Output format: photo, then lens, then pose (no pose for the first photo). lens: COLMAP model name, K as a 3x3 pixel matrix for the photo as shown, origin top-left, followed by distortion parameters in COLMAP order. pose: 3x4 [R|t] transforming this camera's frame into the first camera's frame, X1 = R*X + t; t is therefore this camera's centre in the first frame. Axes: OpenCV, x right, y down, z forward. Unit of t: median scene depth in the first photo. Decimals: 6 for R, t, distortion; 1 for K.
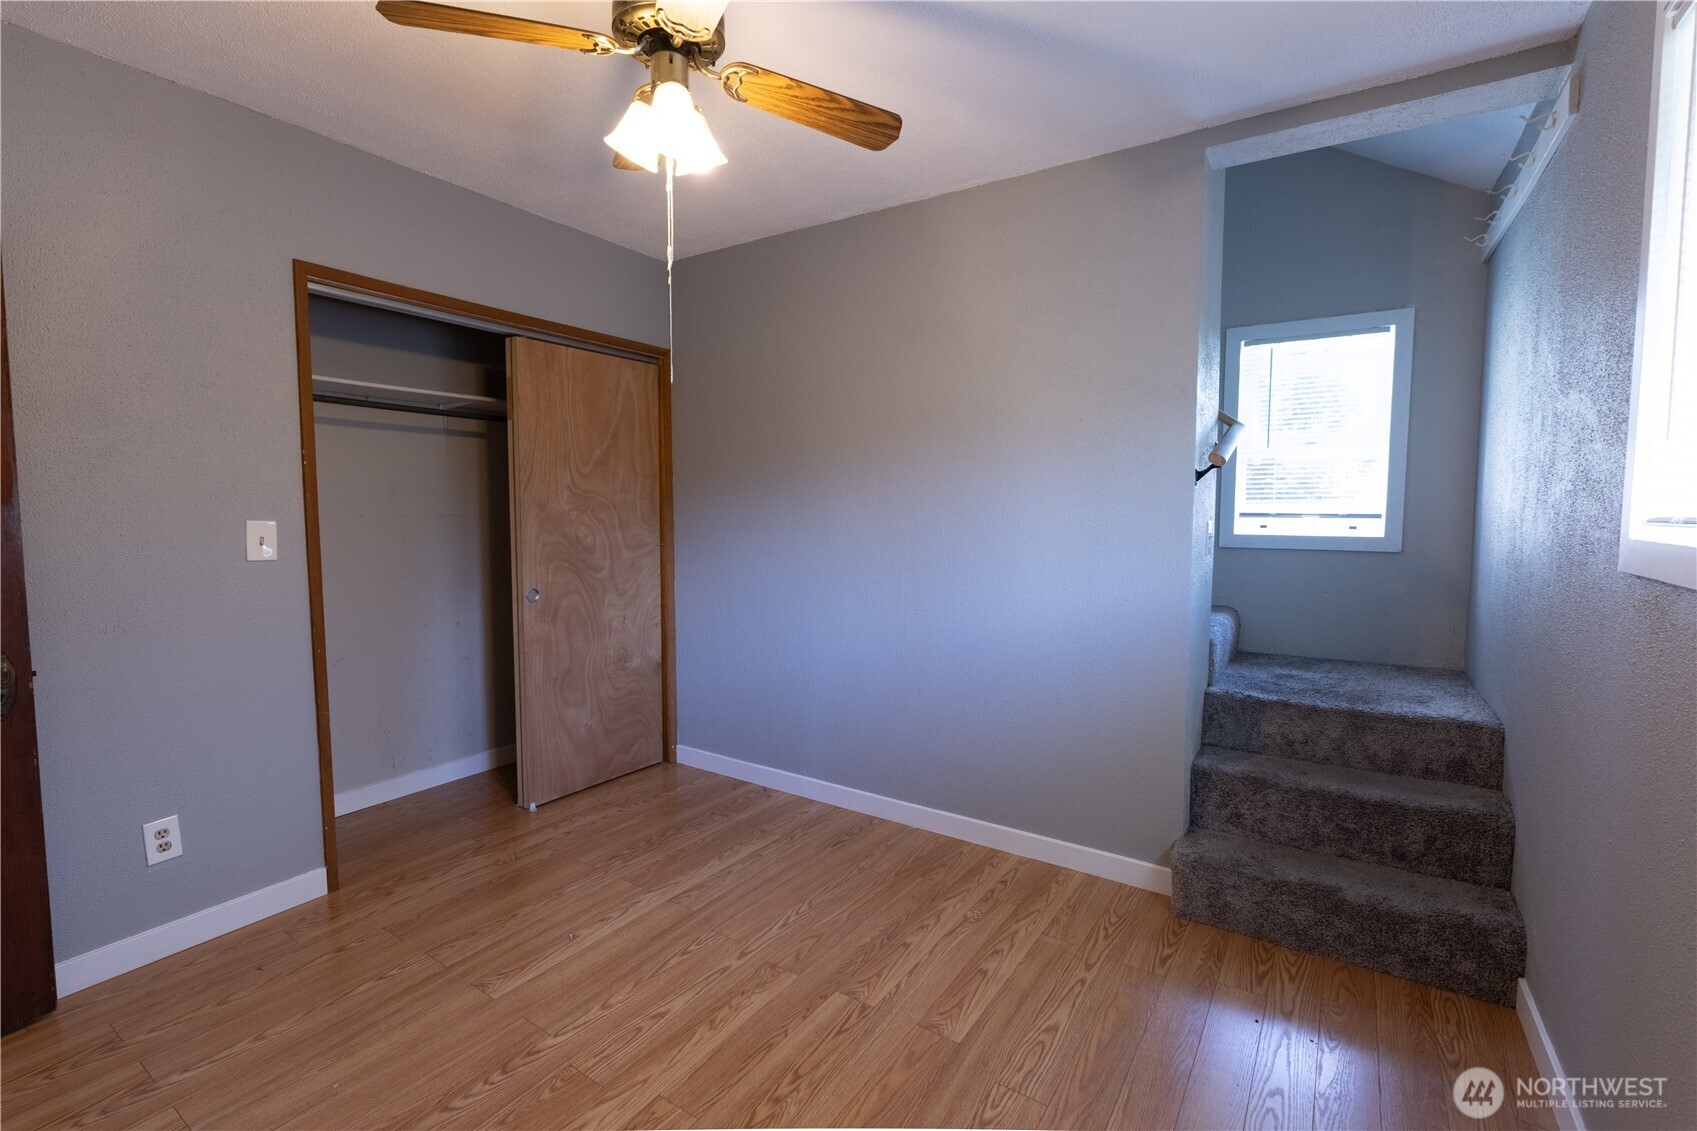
lens RADIAL K [[760.8, 0, 845.2], [0, 760.8, 556.6], [0, 0, 1]] dist [-0.002194, 0.000465]
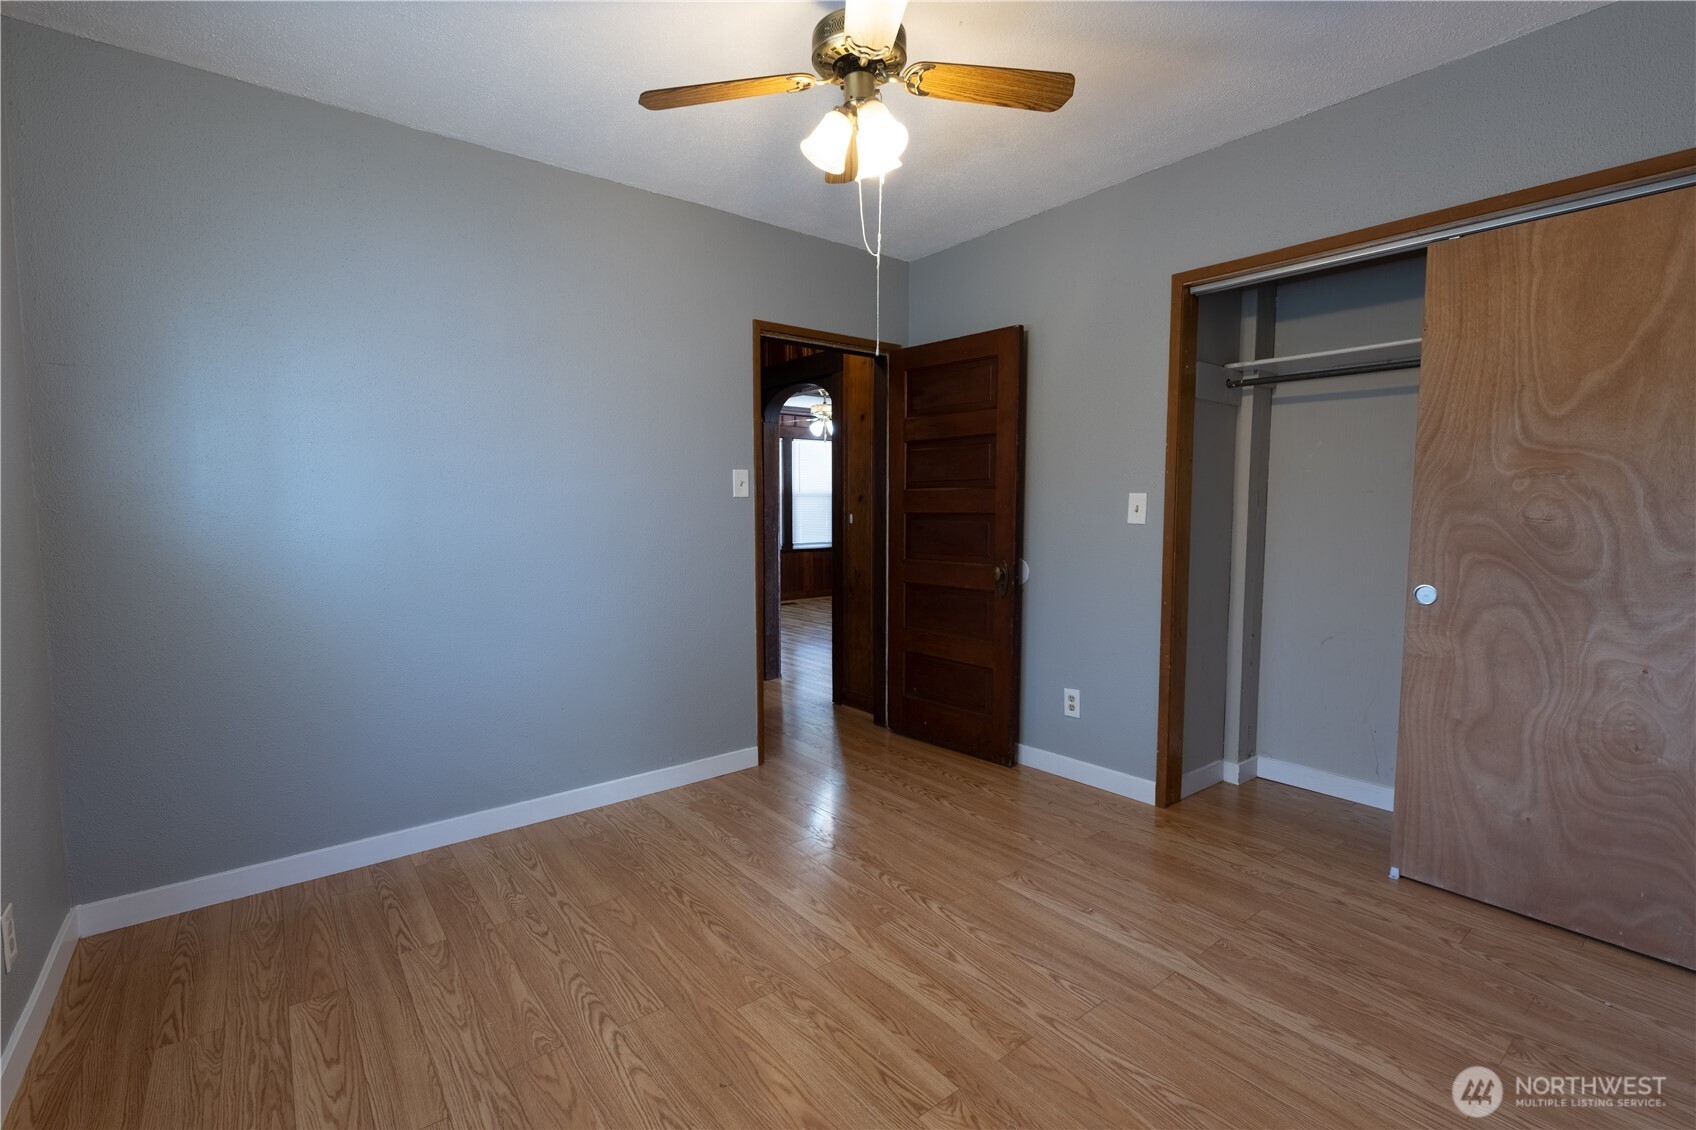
lens RADIAL K [[760.3, 0, 848.7], [0, 760.3, 565.2], [0, 0, 1]] dist [-0.002194, 0.000465]
pose [[-0.314436, 0.068830, -0.946780, 0.528781], [-0.062859, 0.993669, 0.093115, -0.012805], [0.947195, 0.088792, -0.308119, 0.804703]]
